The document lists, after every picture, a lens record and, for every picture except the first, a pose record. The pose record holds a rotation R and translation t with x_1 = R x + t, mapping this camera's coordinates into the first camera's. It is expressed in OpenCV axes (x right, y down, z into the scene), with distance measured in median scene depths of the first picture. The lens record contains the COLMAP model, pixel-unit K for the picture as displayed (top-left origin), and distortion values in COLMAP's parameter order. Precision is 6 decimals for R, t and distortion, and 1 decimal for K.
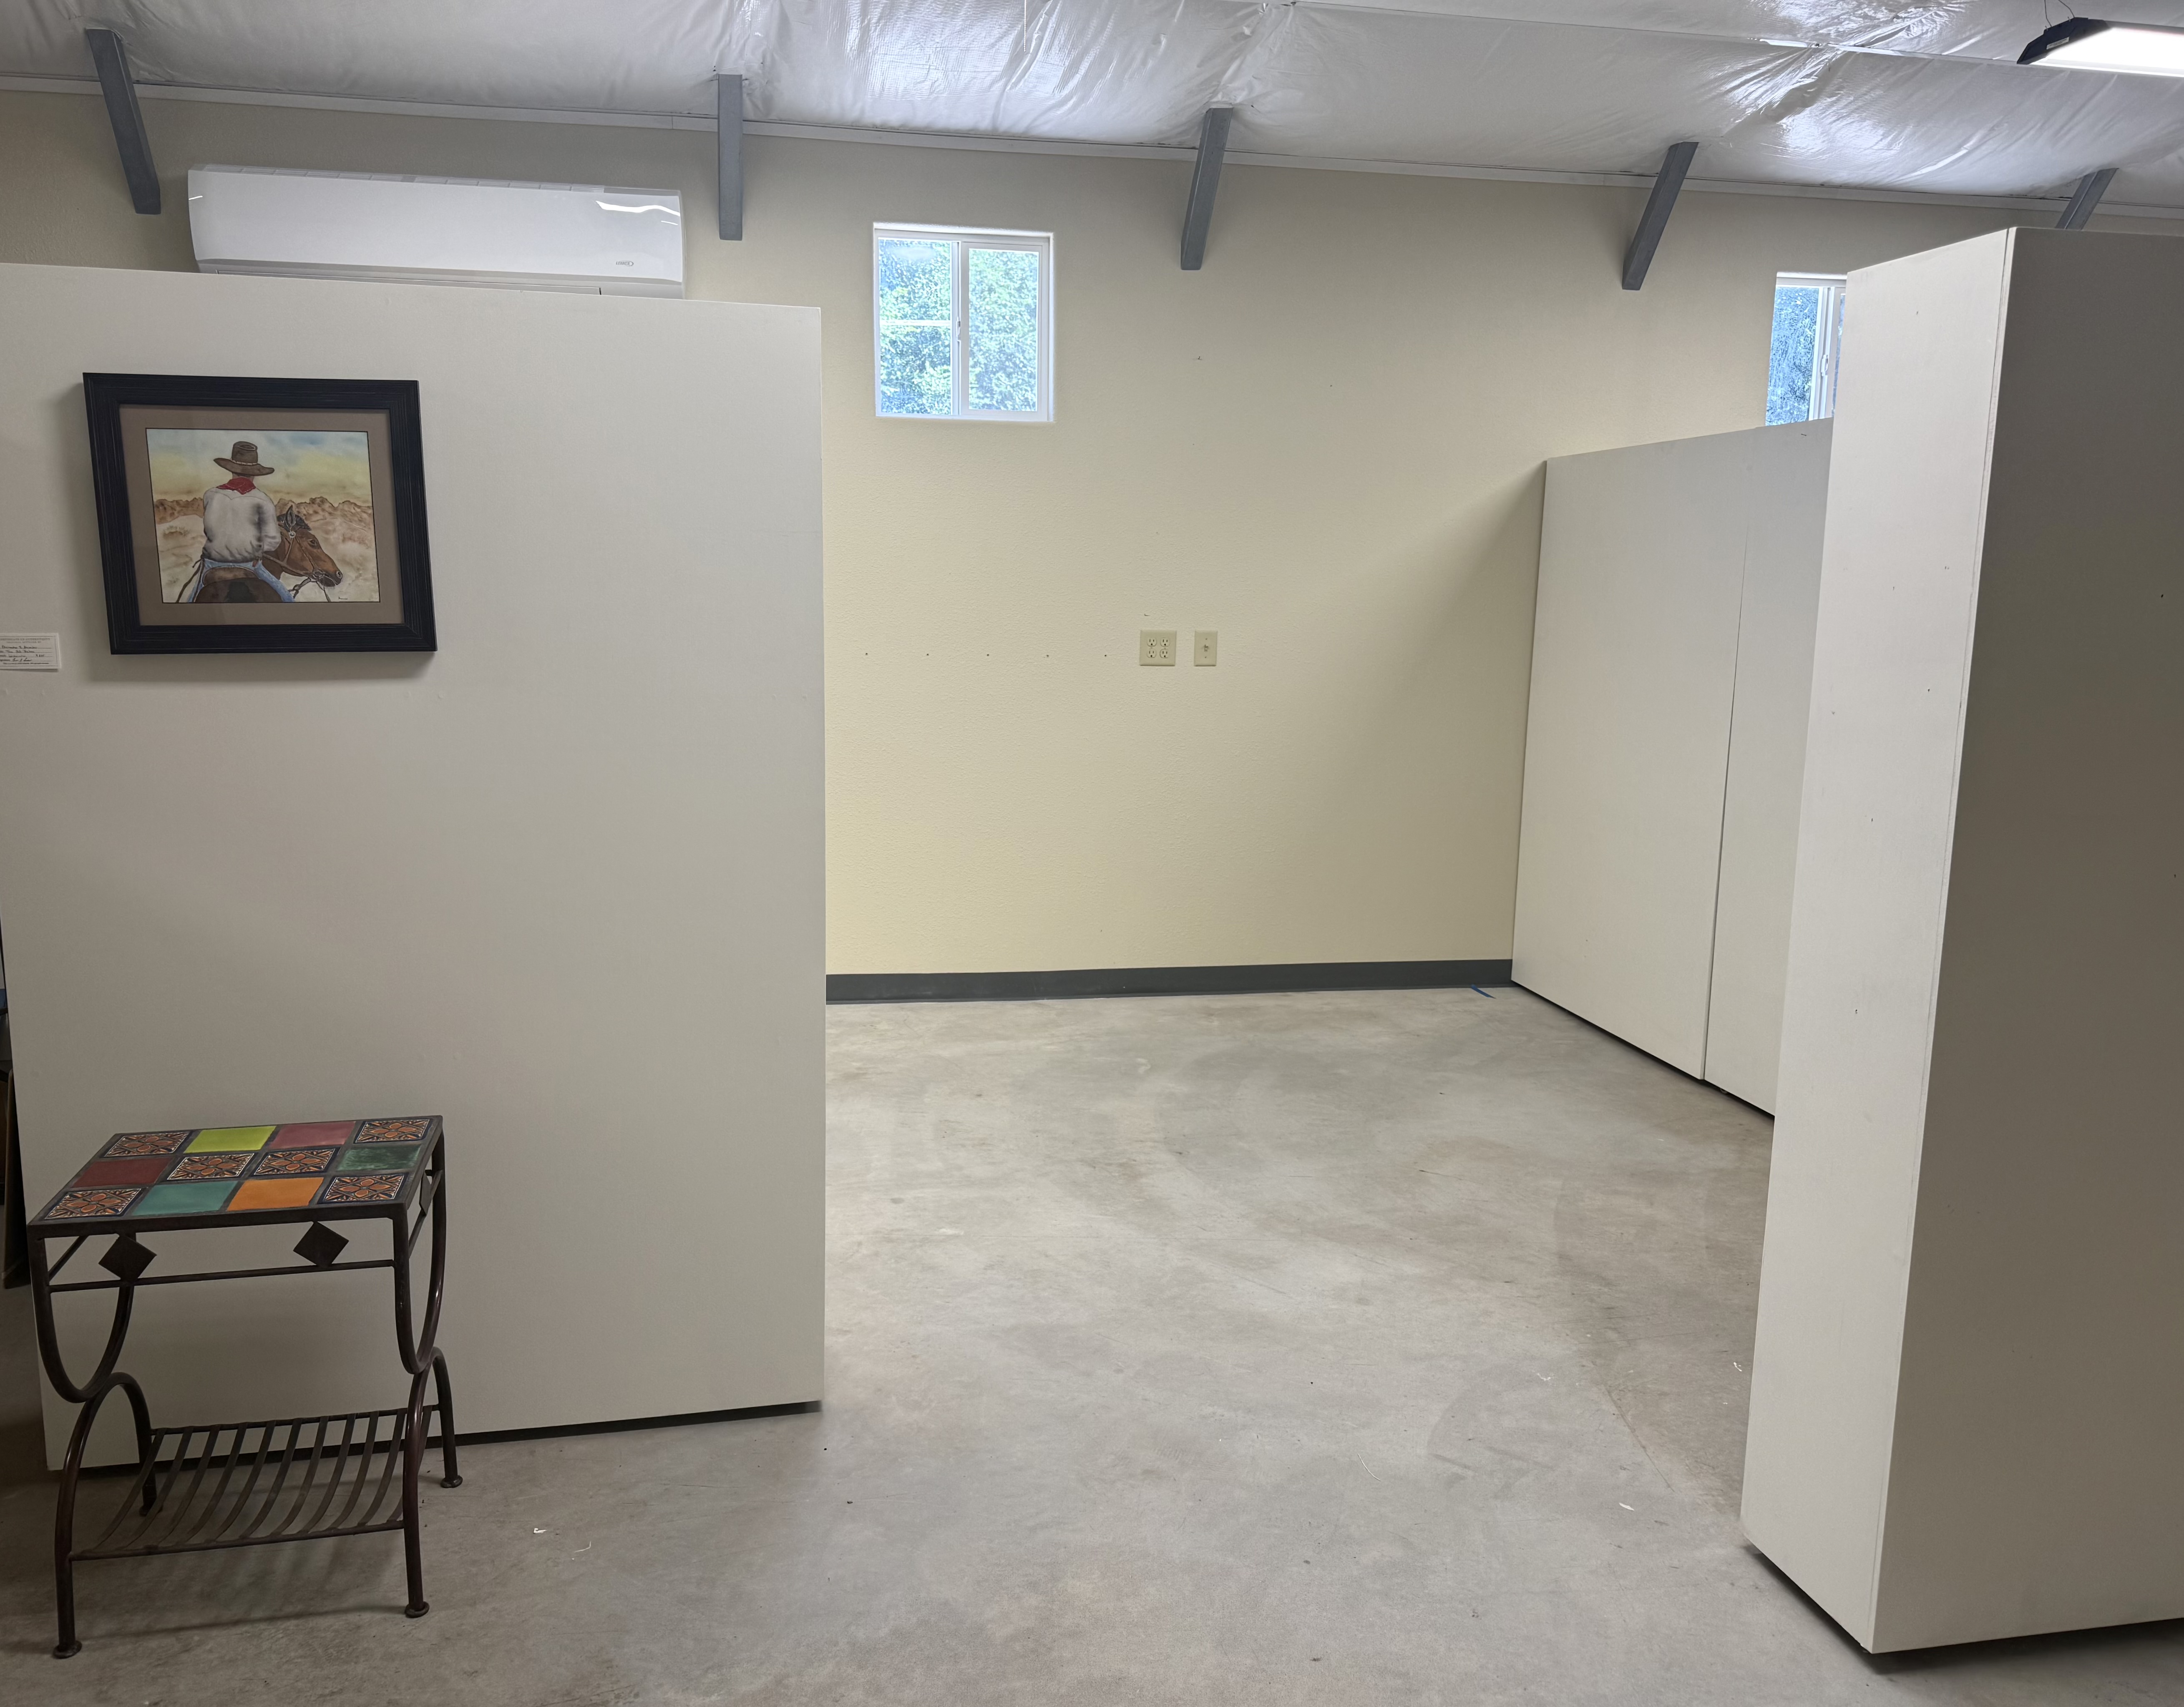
lens RADIAL K [[1667.8, 0, 1048.2], [0, 1667.8, 848.4], [0, 0, 1]] dist [0.061231, -0.073528]
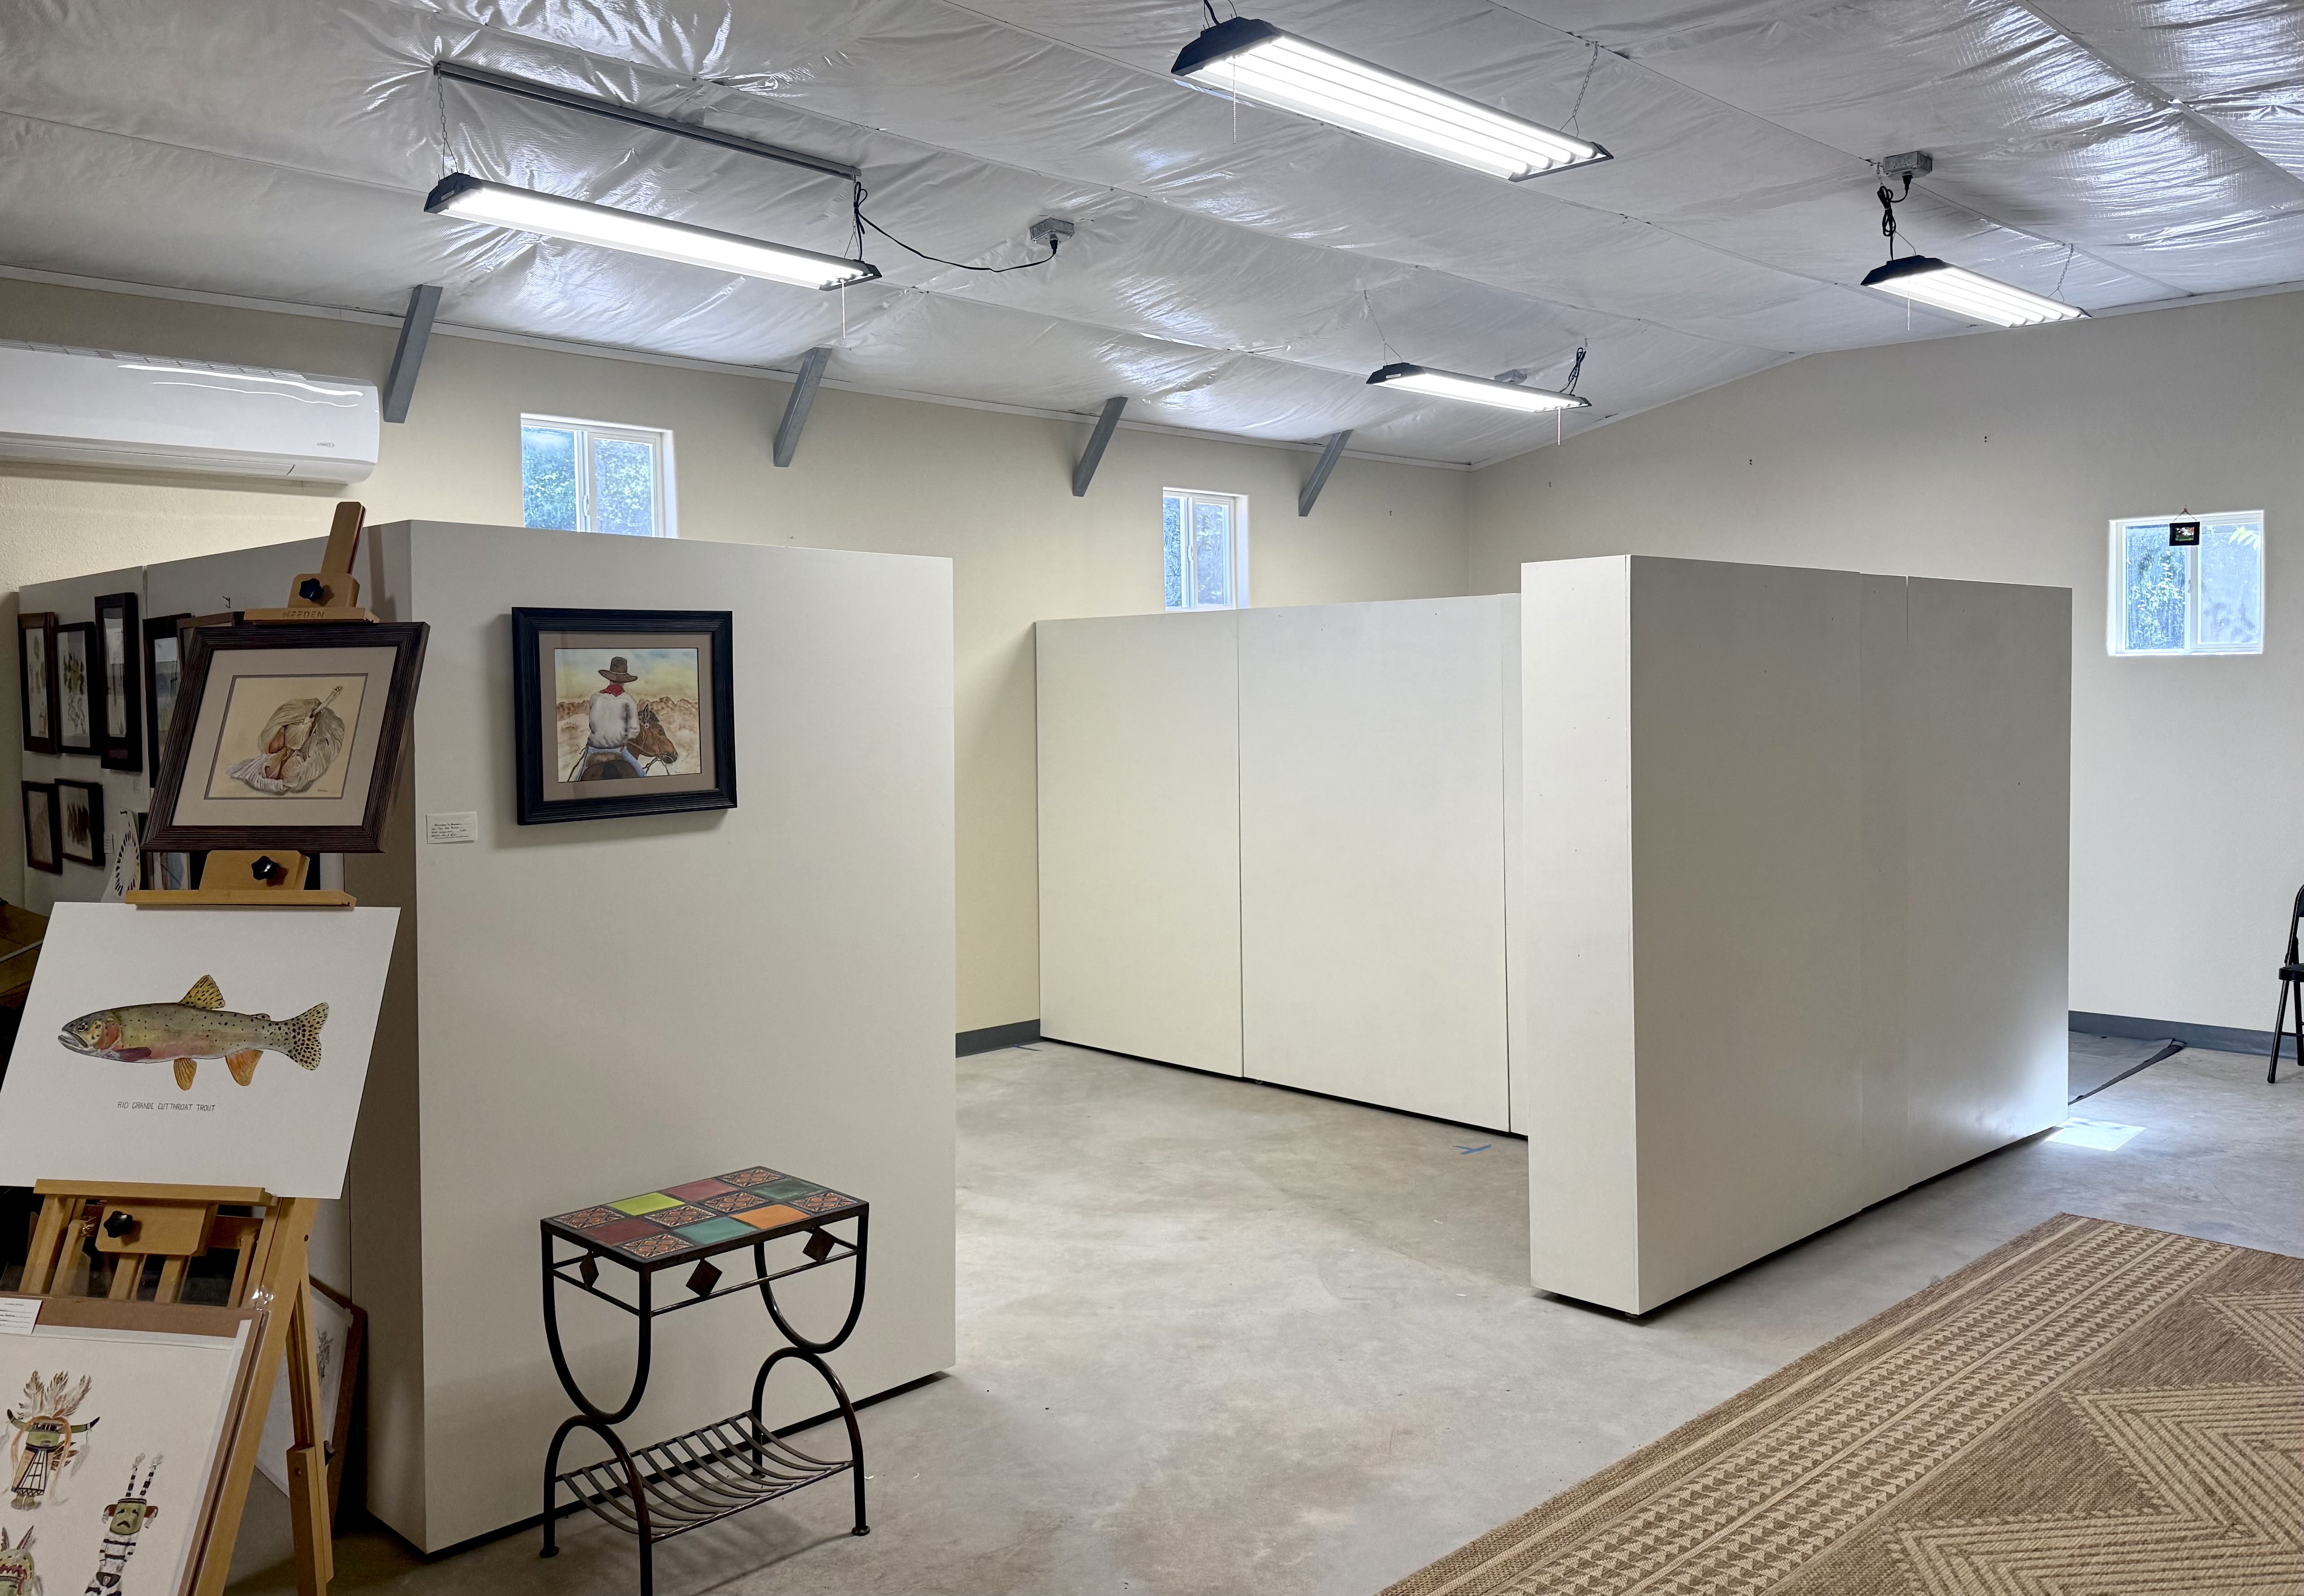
lens RADIAL K [[1752.5, 0, 1160.0], [0, 1752.5, 742.1], [0, 0, 1]] dist [0.257042, -0.535495]
pose [[0.831261, -0.036214, 0.554702, -0.873995], [0.108679, 0.989206, -0.098283, 0.005334], [-0.545156, 0.141983, 0.826224, -0.352533]]
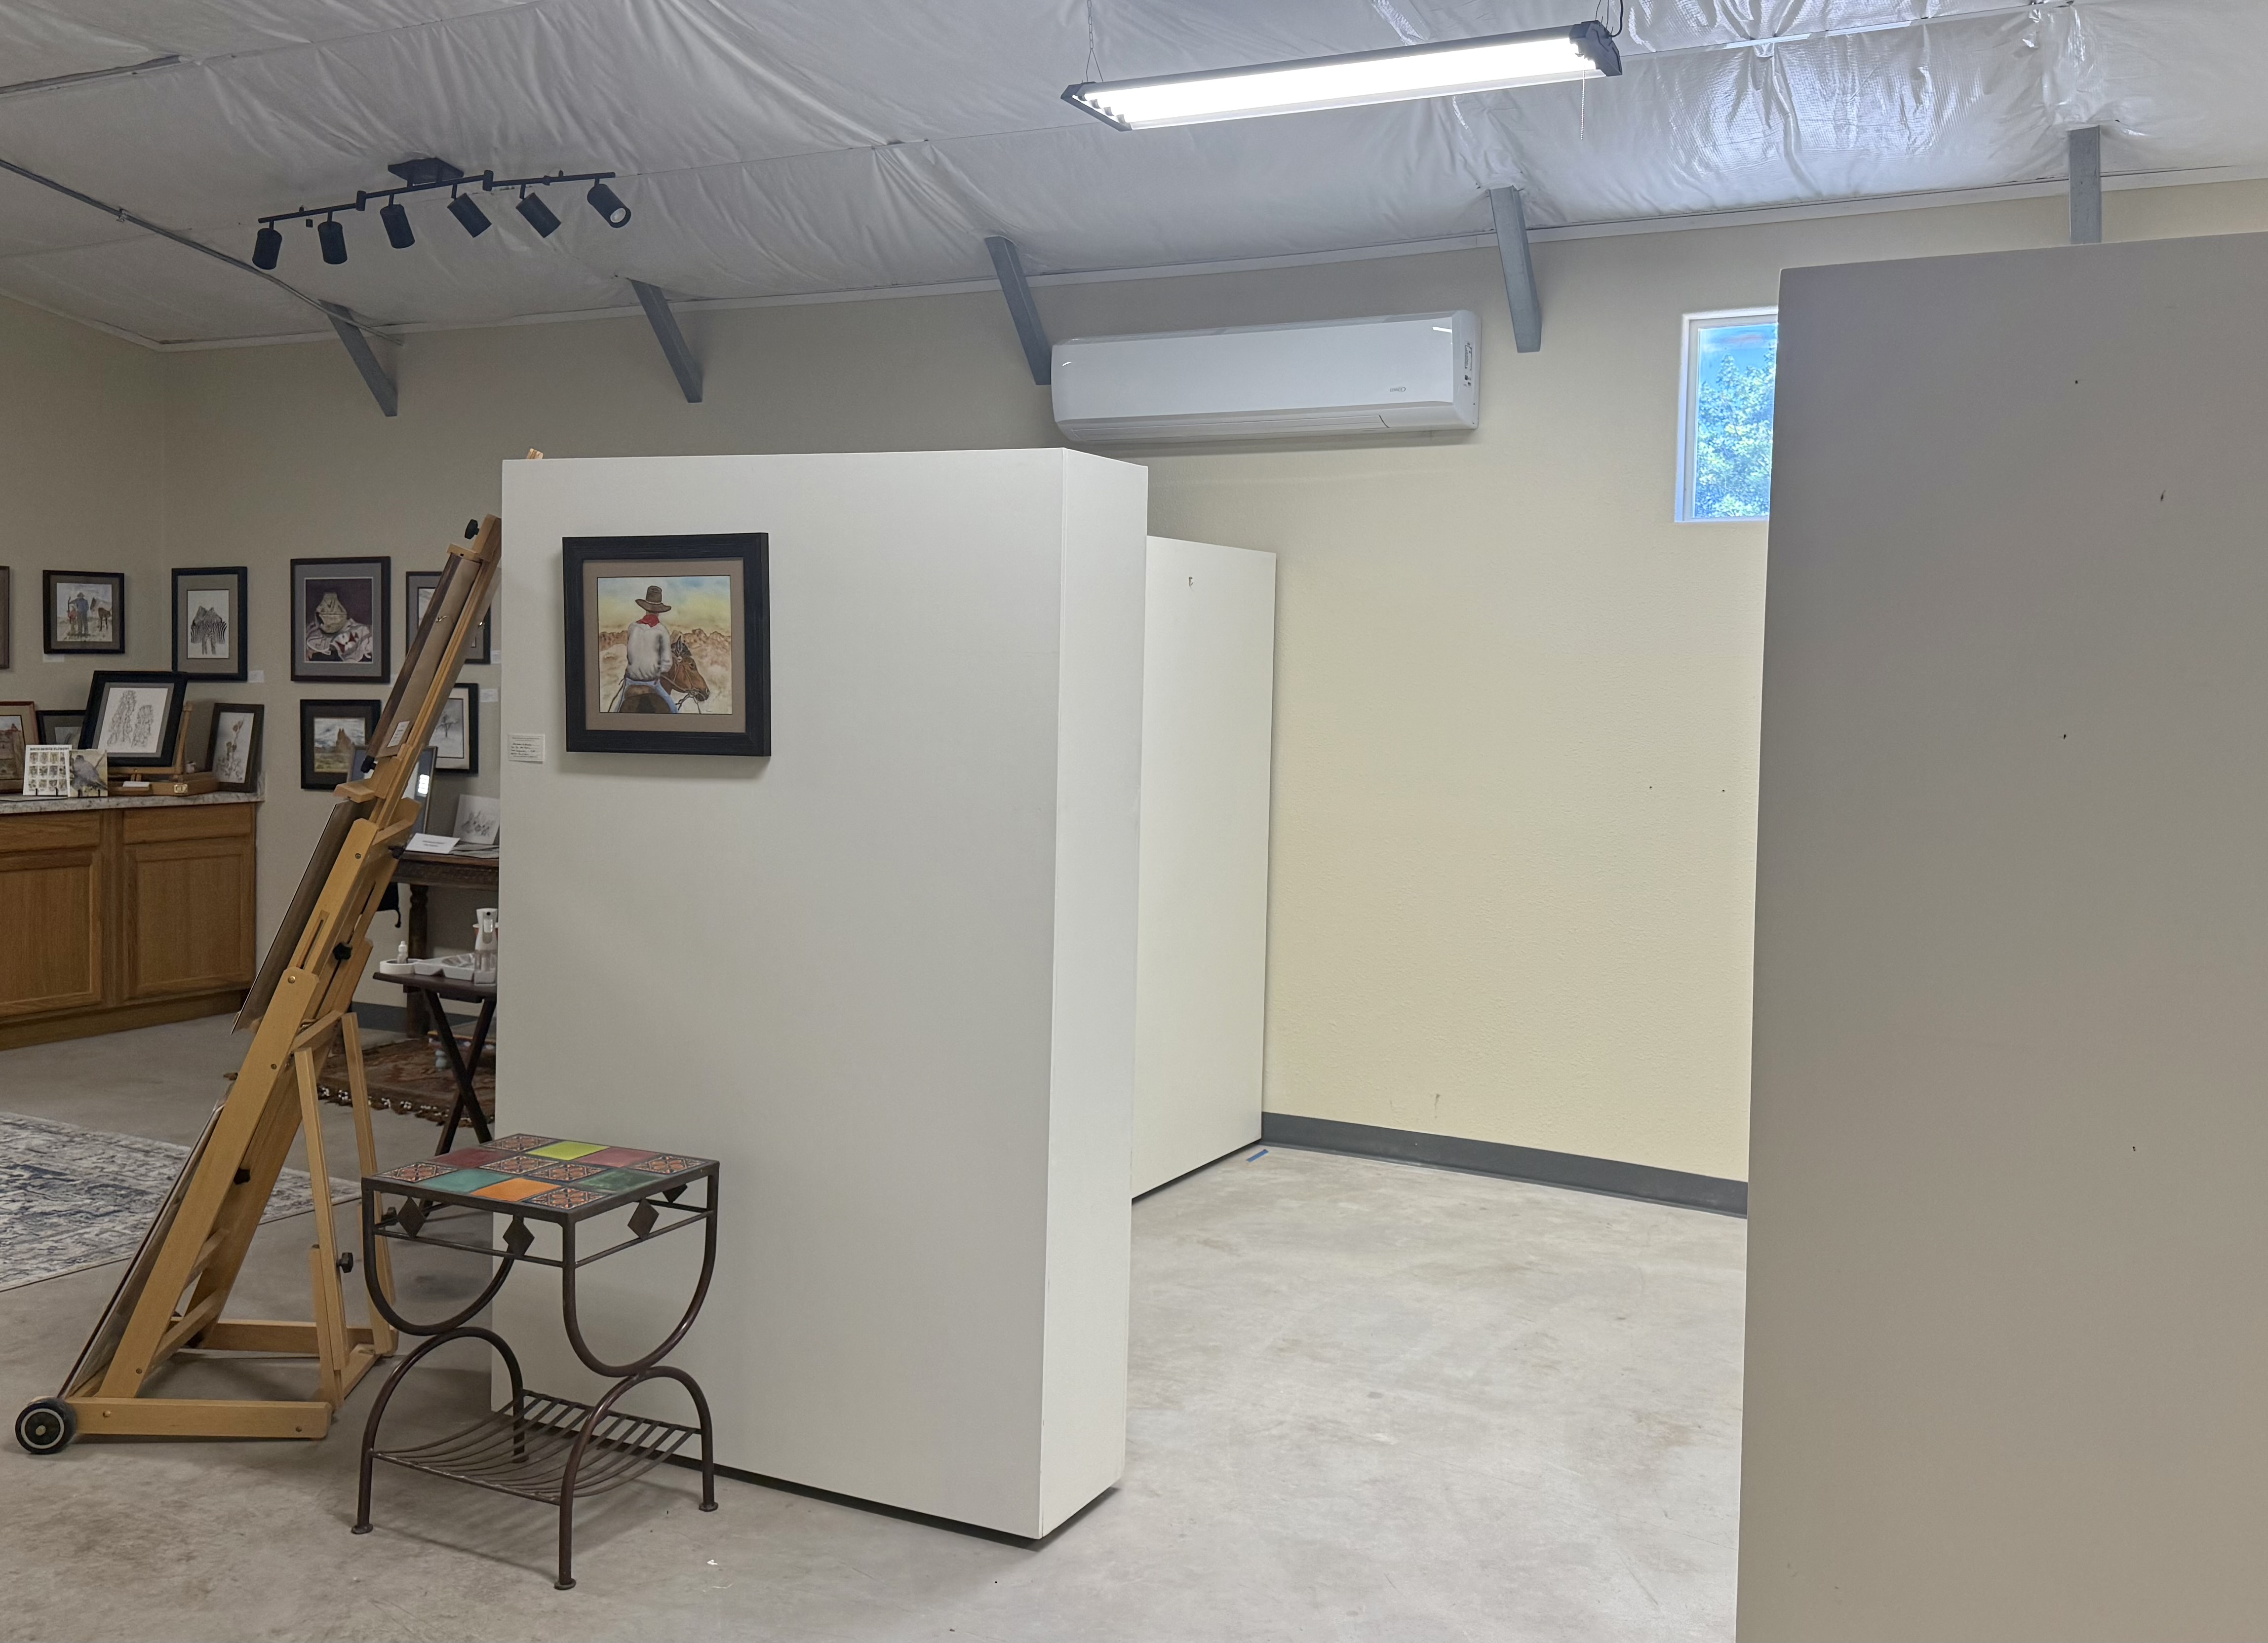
lens RADIAL K [[1962.2, 0, 1215.9], [0, 1962.2, 761.8], [0, 0, 1]] dist [0.180853, -0.342164]
pose [[0.792826, 0.029864, -0.608716, 0.731908], [-0.110906, 0.989191, -0.095920, -0.016972], [0.599272, 0.143558, 0.787569, 0.106049]]
